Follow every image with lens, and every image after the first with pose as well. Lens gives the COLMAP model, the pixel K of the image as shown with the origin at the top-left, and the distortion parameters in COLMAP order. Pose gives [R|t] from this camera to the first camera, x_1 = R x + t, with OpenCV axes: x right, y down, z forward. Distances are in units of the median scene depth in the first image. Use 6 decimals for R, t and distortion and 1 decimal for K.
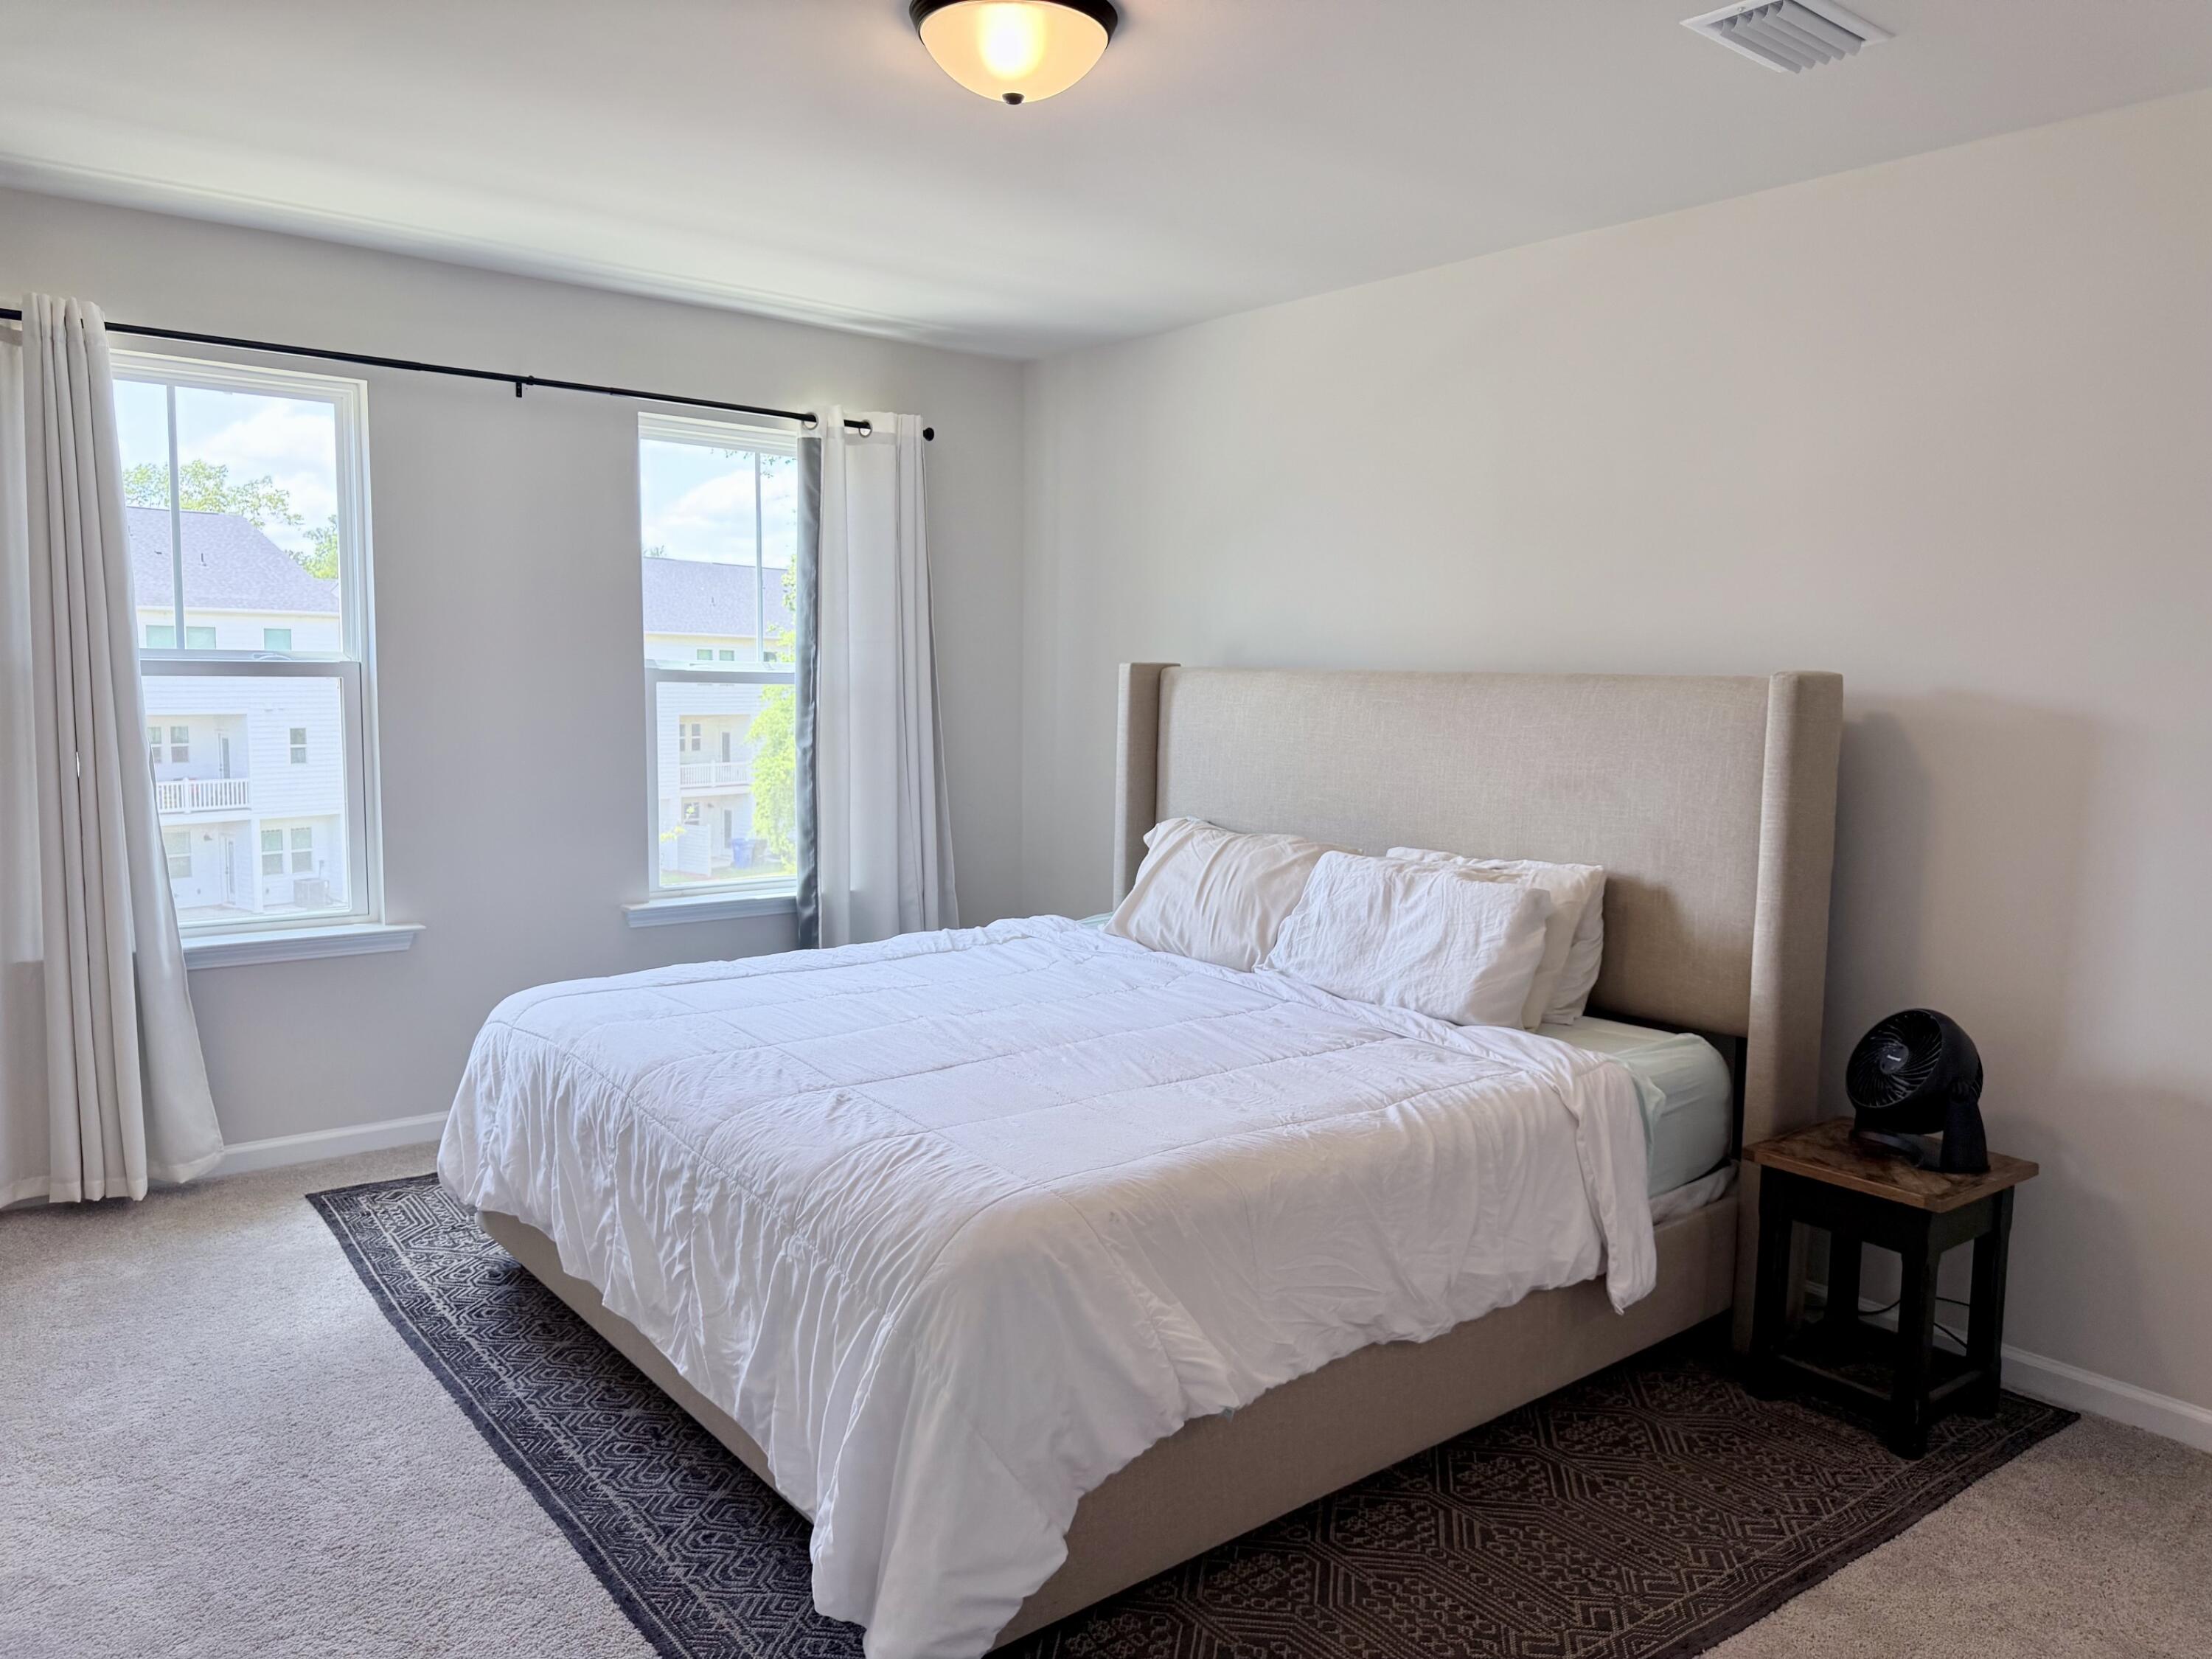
lens RADIAL K [[1562.4, 0, 1108.0], [0, 1562.4, 816.3], [0, 0, 1]] dist [0.056564, -0.048782]
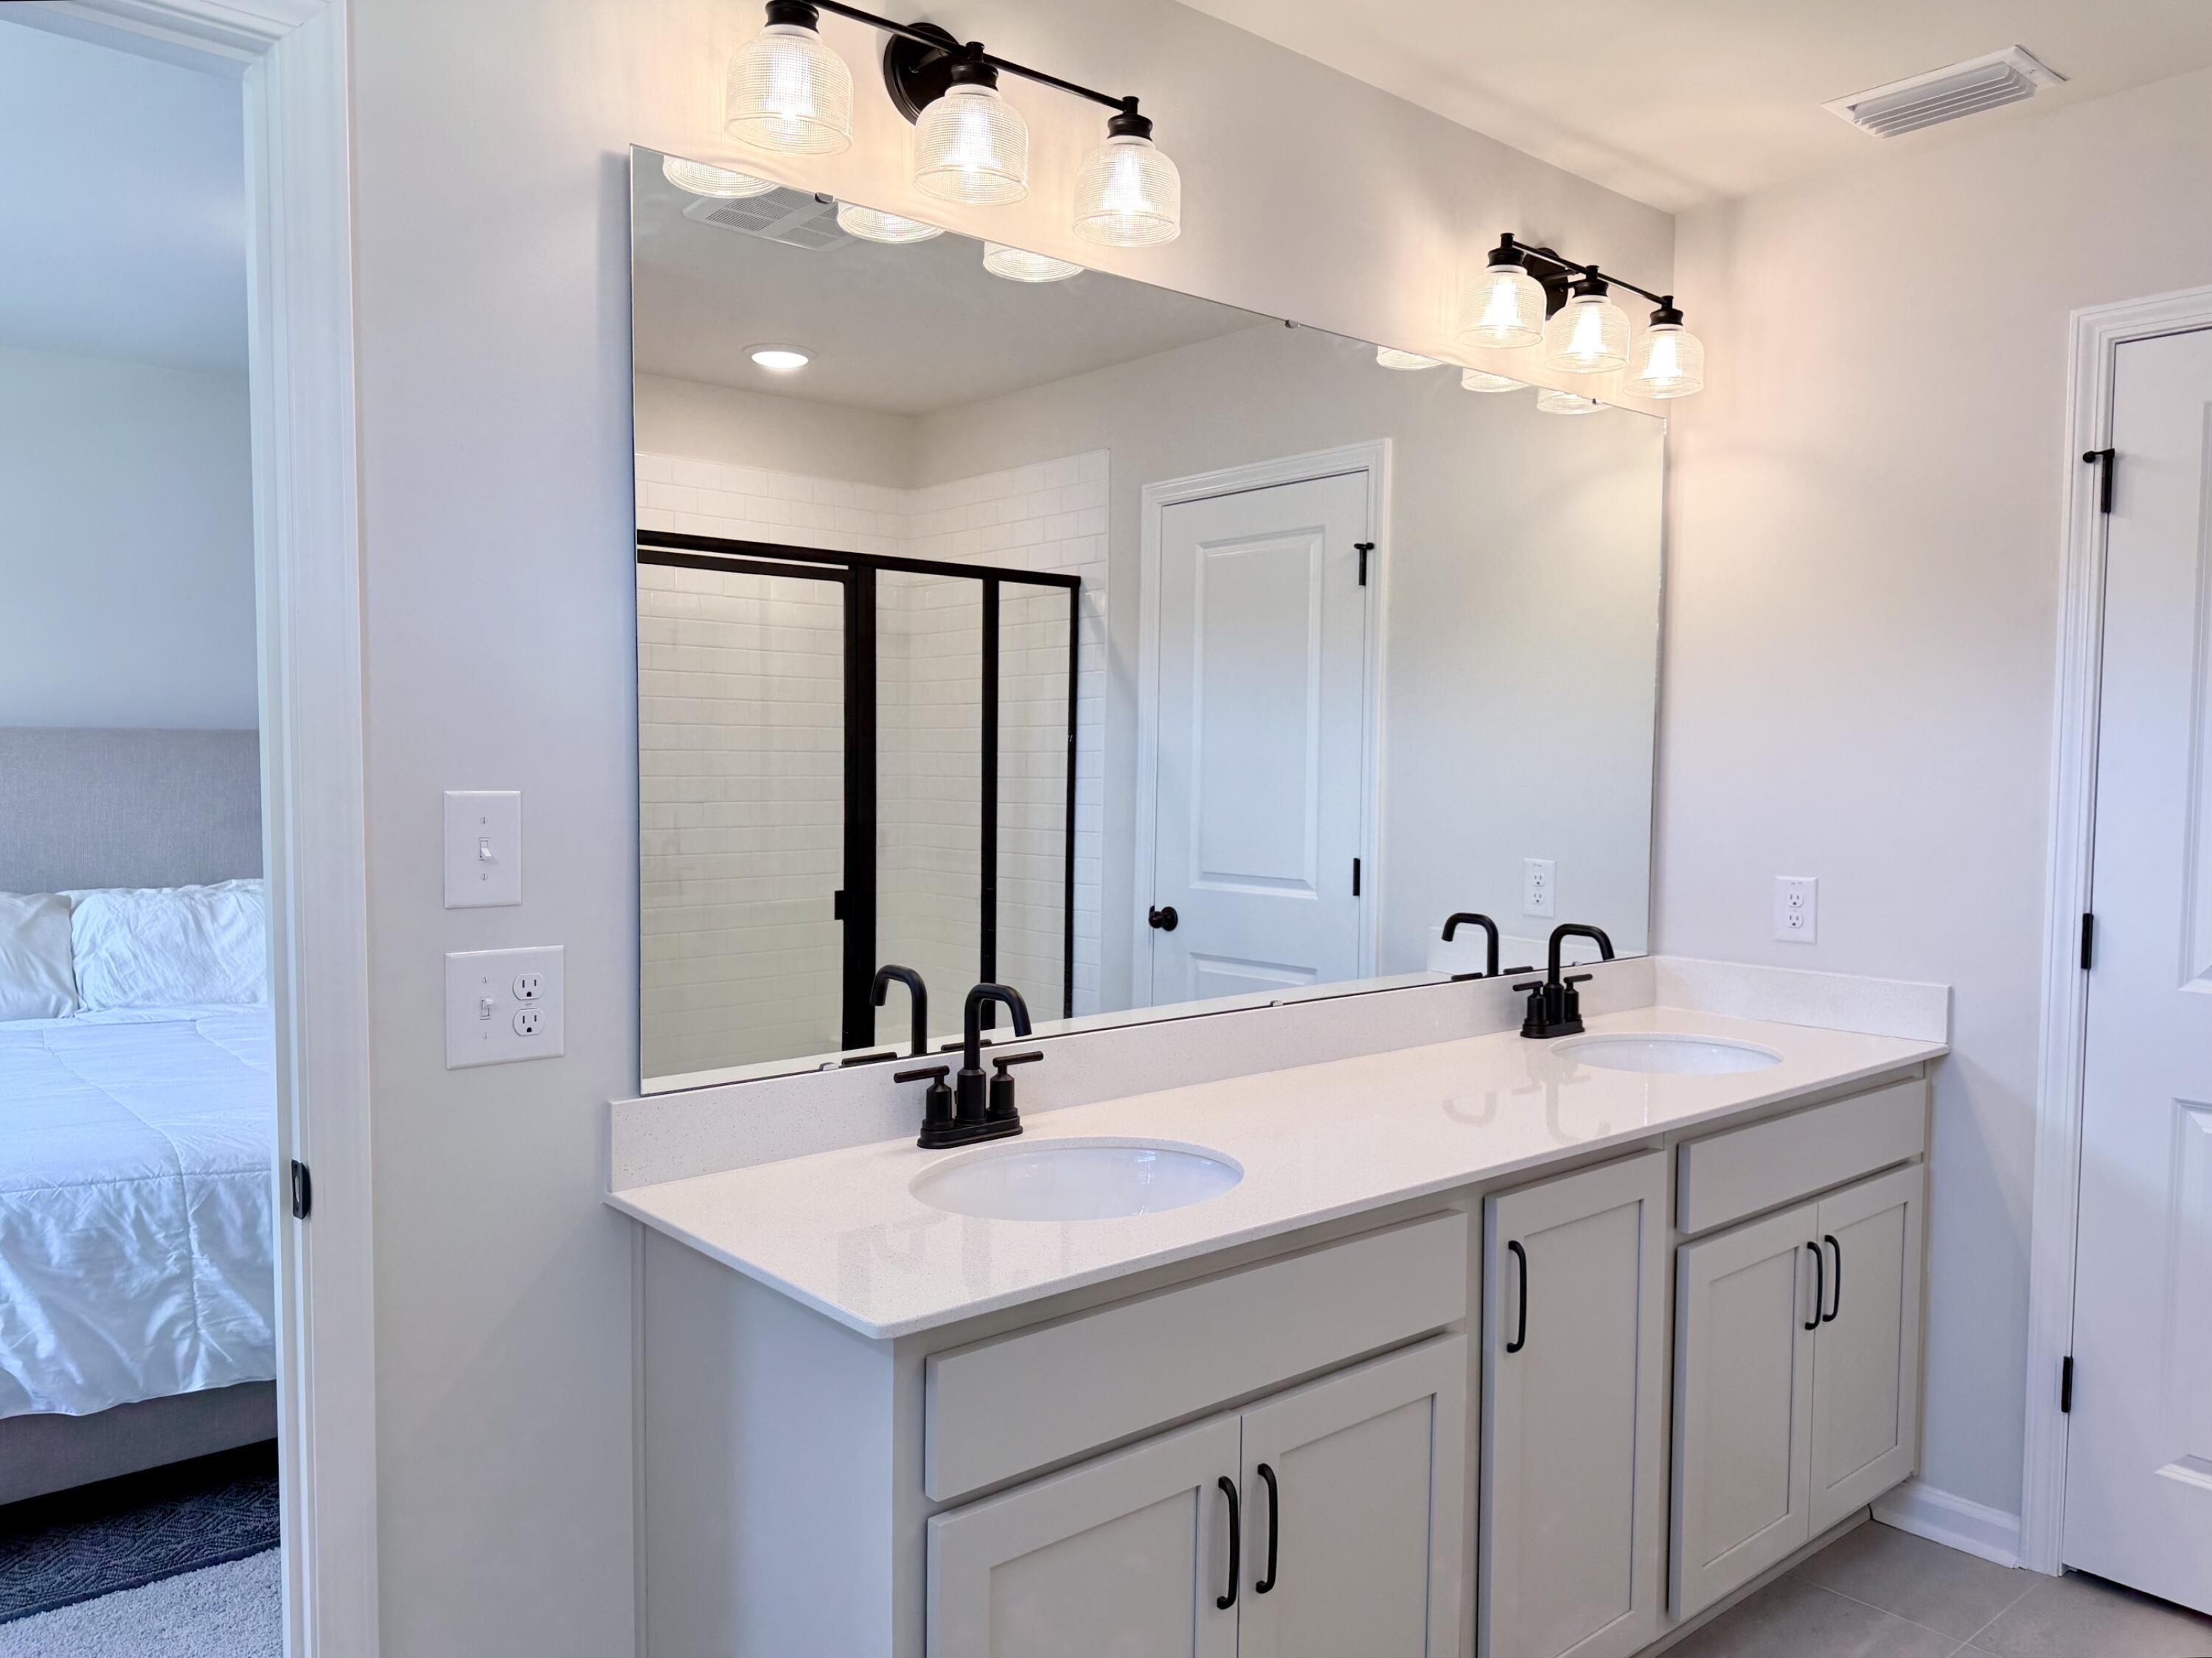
lens RADIAL K [[1590.1, 0, 1106.0], [0, 1590.1, 829.0], [0, 0, 1]] dist [0.030531, -0.041479]
pose [[-0.031529, -0.067898, 0.997194, -1.062123], [0.089204, 0.993517, 0.070468, -0.041866], [-0.995514, 0.091175, -0.025268, 0.366903]]
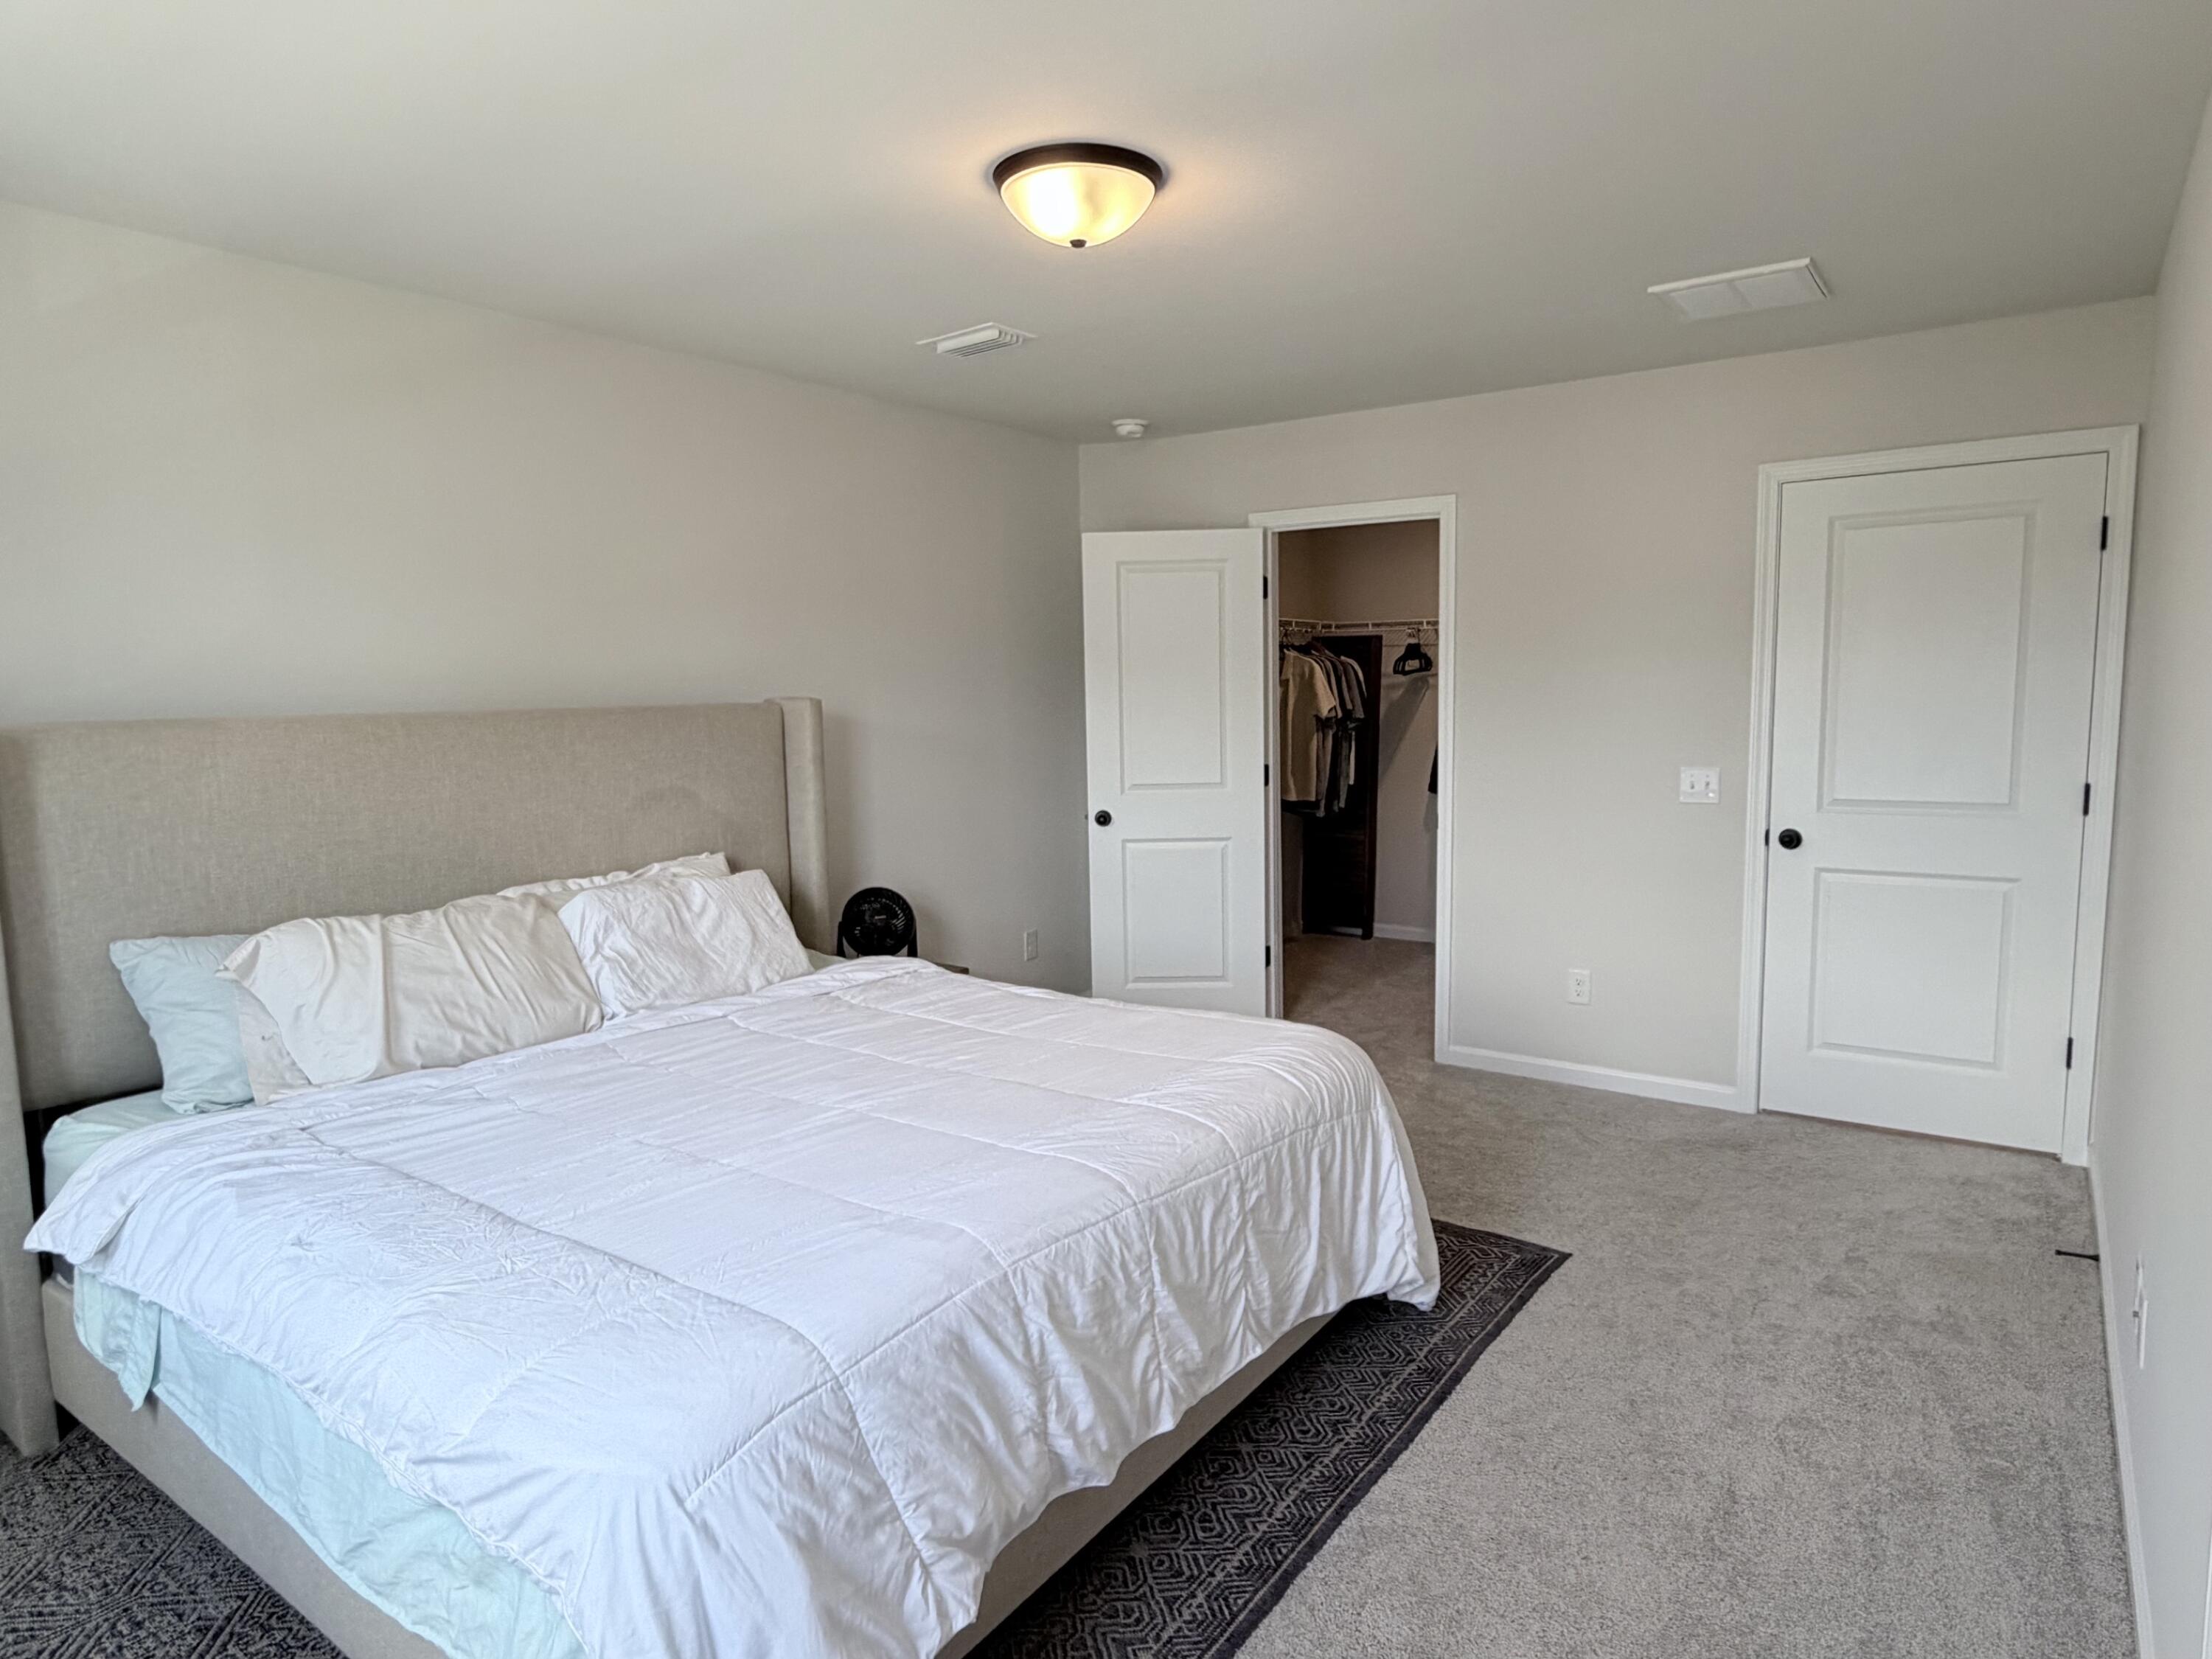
lens RADIAL K [[1303.0, 0, 1106.0], [0, 1303.0, 829.5], [0, 0, 1]] dist [0.066530, -0.118698]
pose [[-0.264266, -0.122441, 0.956646, -0.812607], [0.107496, 0.981989, 0.155380, -0.121383], [-0.958440, 0.143897, -0.246345, 0.967034]]
